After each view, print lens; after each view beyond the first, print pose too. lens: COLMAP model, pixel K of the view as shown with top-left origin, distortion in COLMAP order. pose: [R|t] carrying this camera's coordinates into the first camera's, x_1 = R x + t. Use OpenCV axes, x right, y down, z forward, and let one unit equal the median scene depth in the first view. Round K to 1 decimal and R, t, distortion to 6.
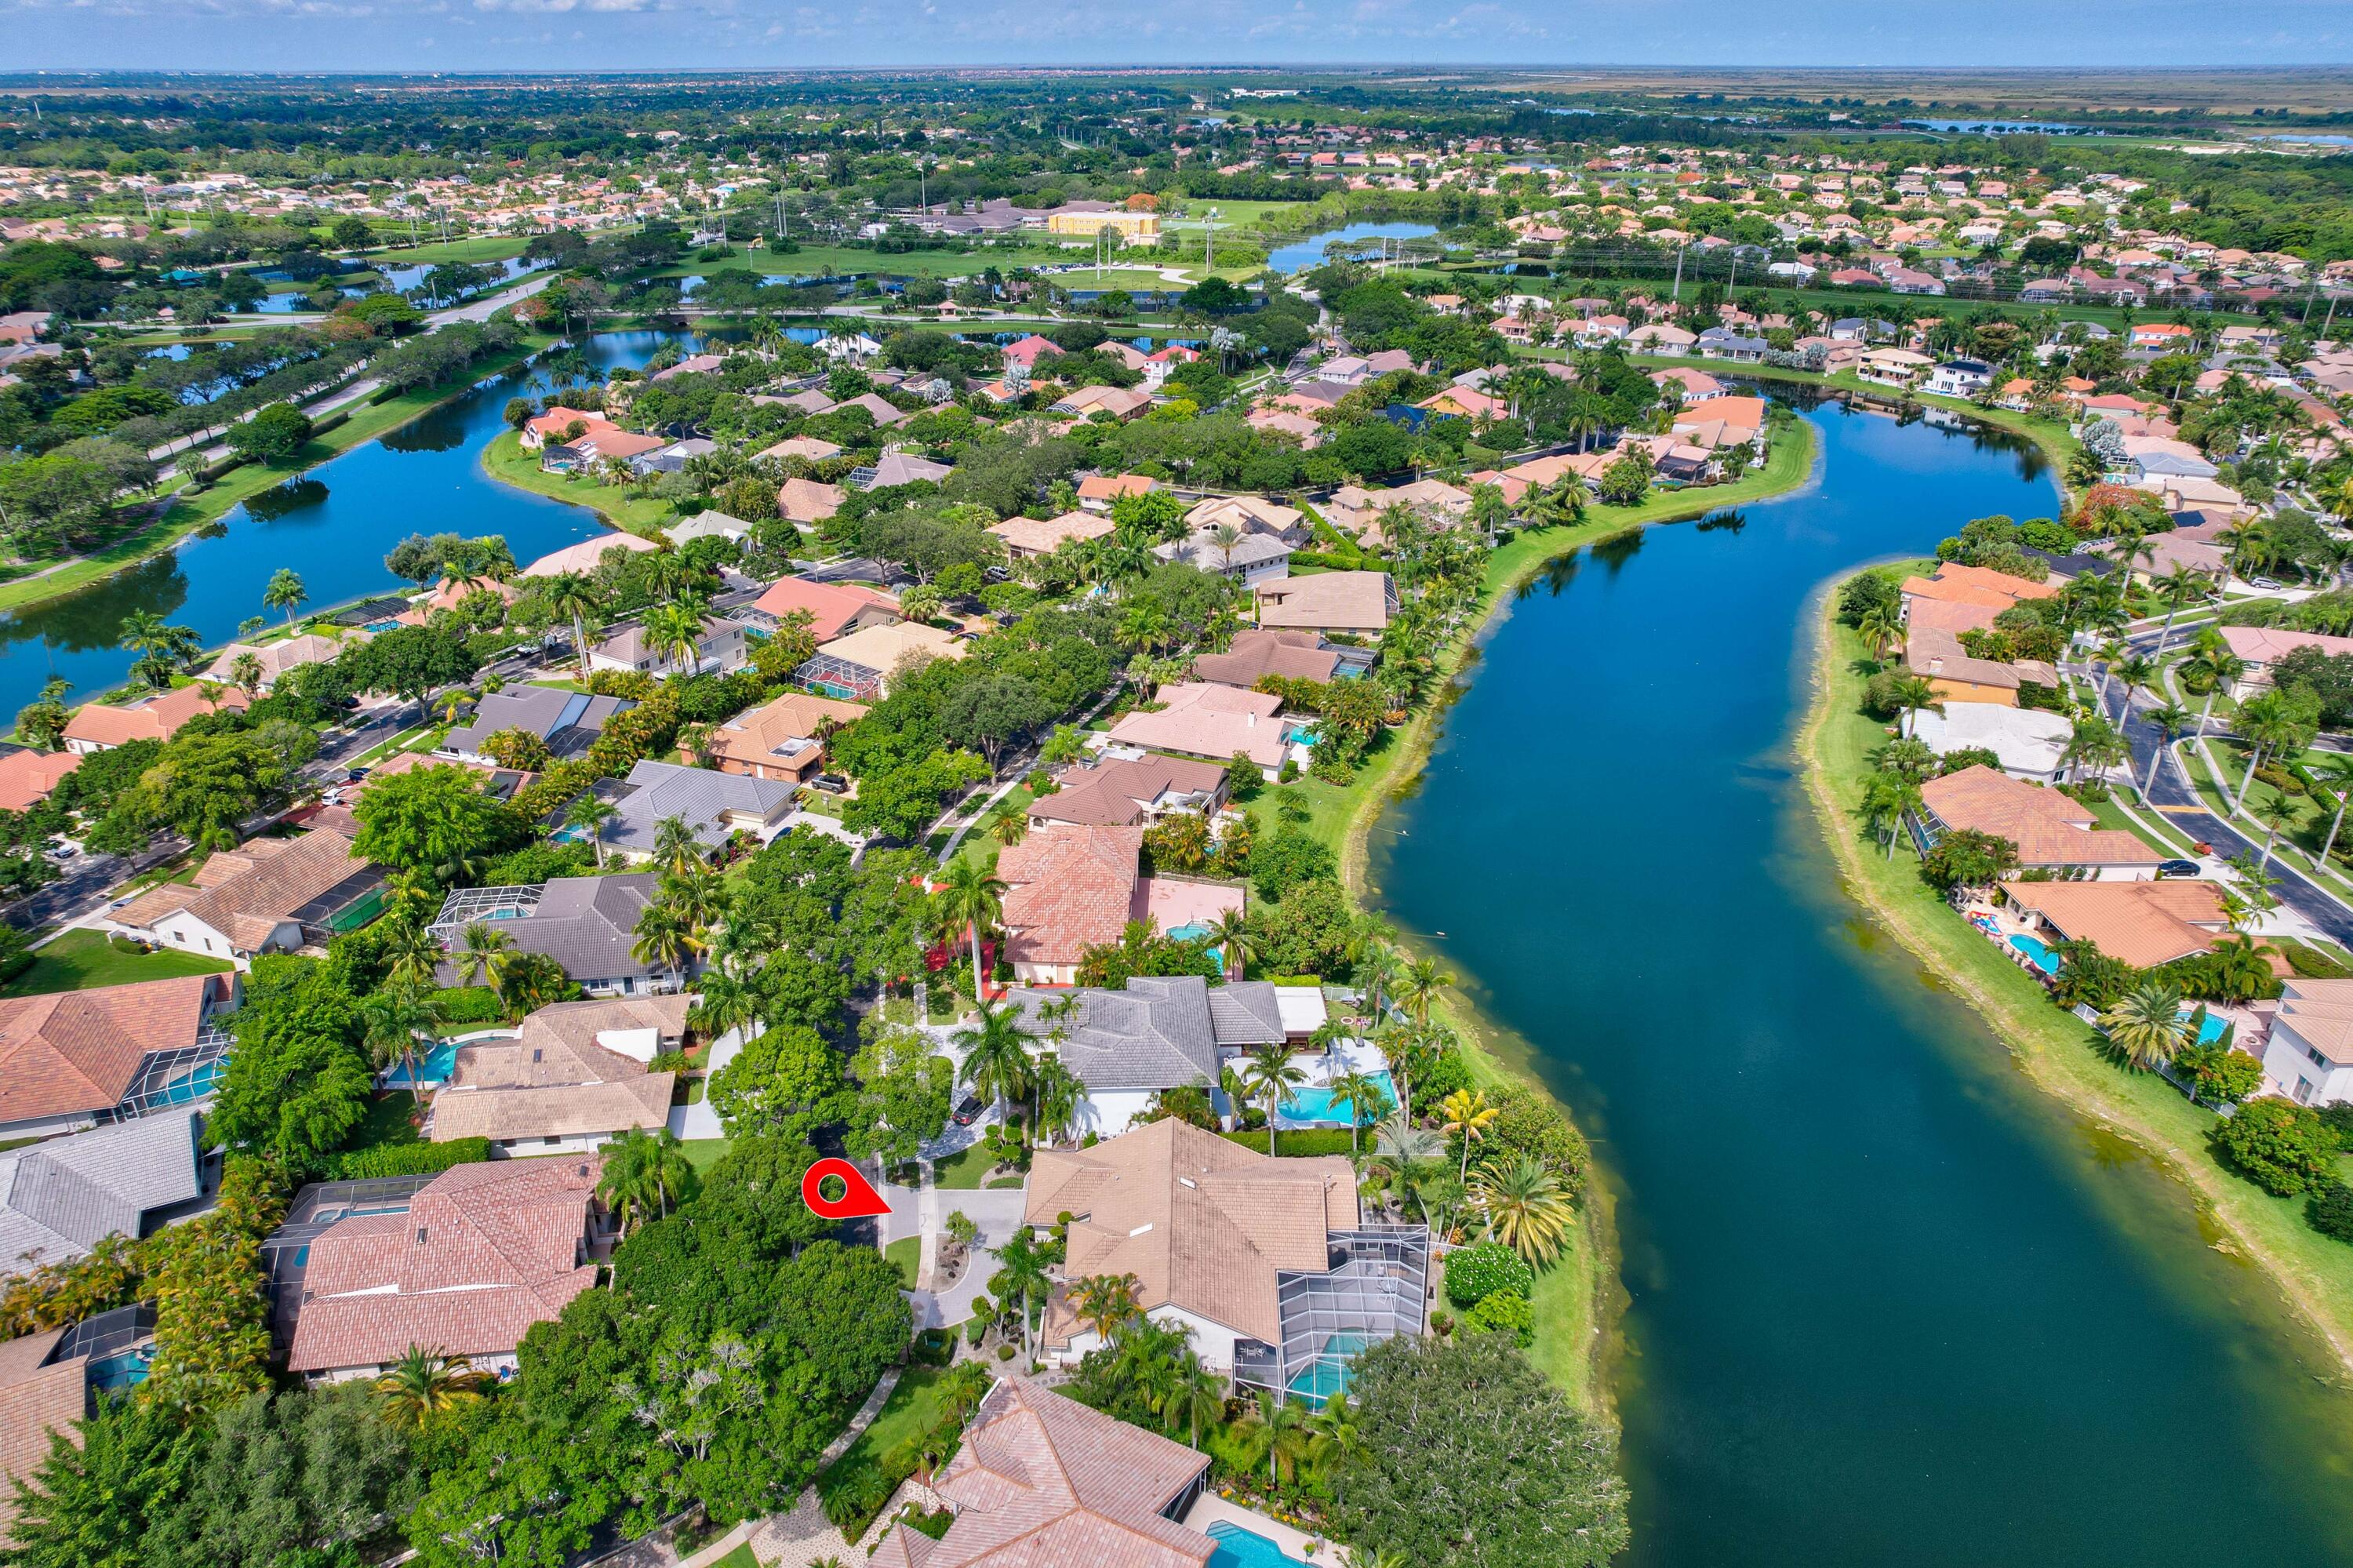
lens RADIAL K [[1483.0, 0, 1162.4], [0, 1483.0, 827.9], [0, 0, 1]] dist [-0.060477, 0.040230]
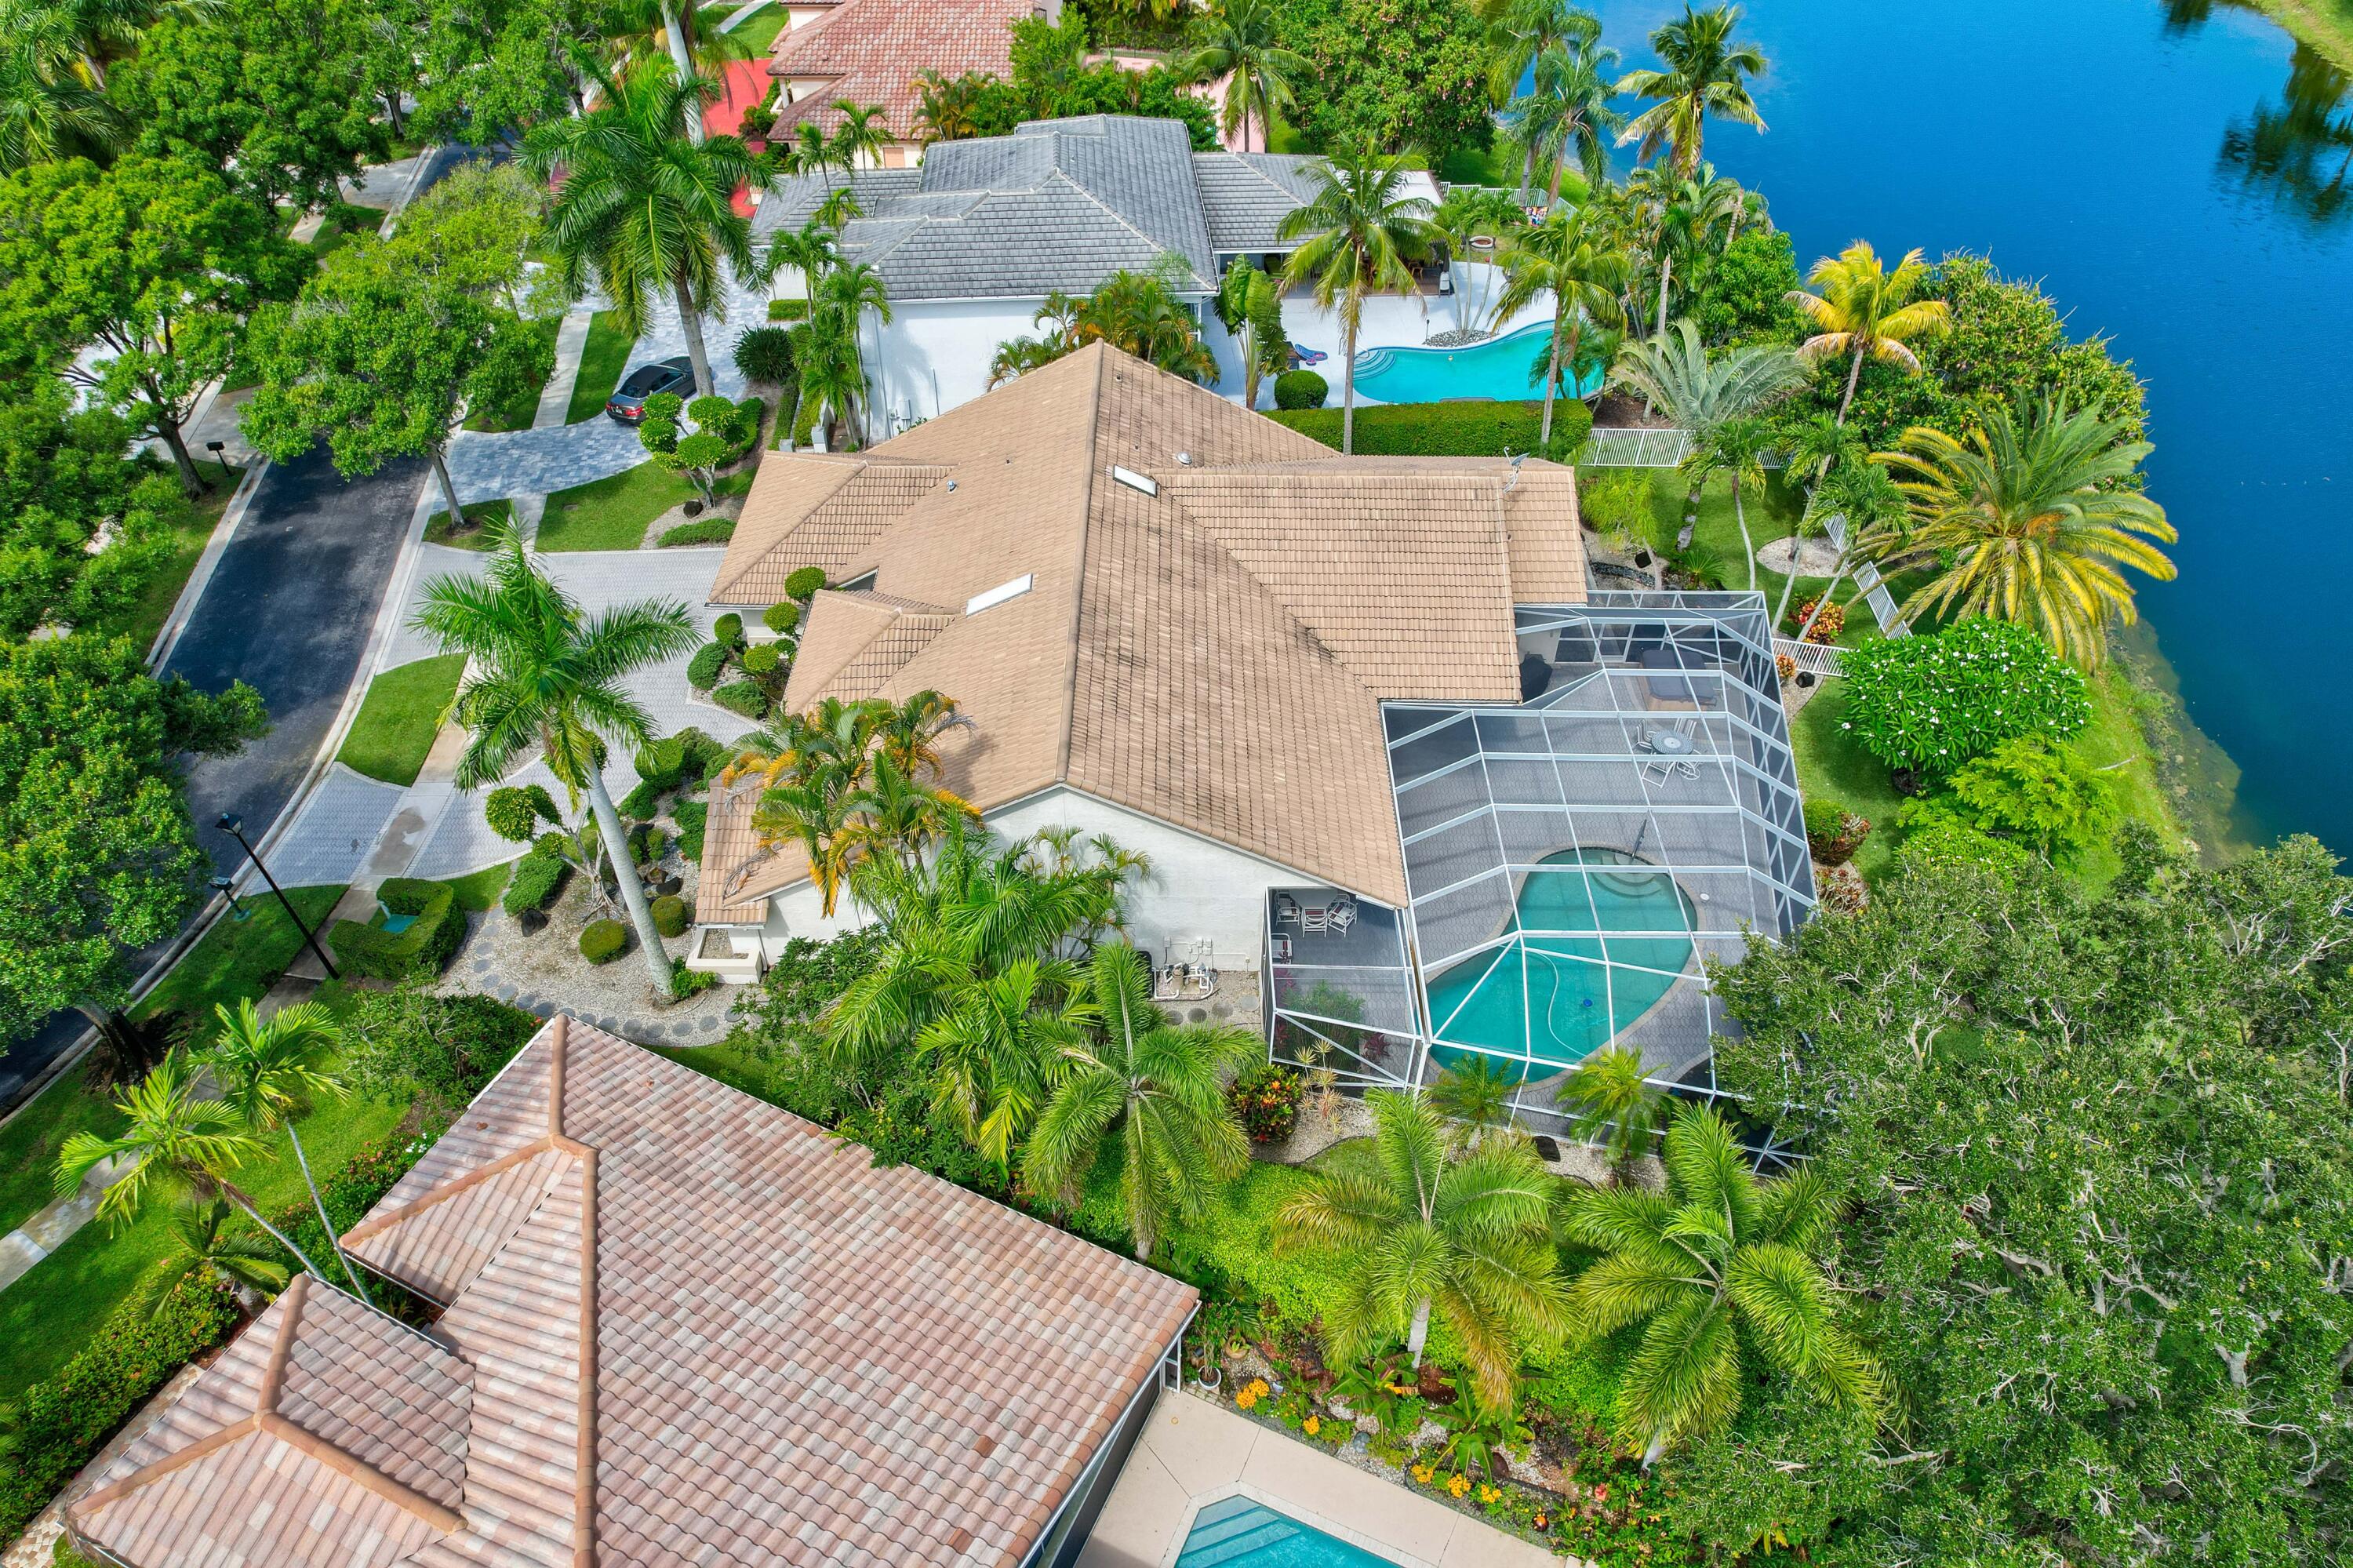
lens RADIAL K [[1483.0, 0, 1162.4], [0, 1483.0, 827.9], [0, 0, 1]] dist [-0.060477, 0.040230]
pose [[0.999706, -0.022246, -0.009605, 0.028083], [0.024112, 0.952526, 0.303501, 0.231236], [0.002397, -0.303644, 0.952783, 0.683691]]
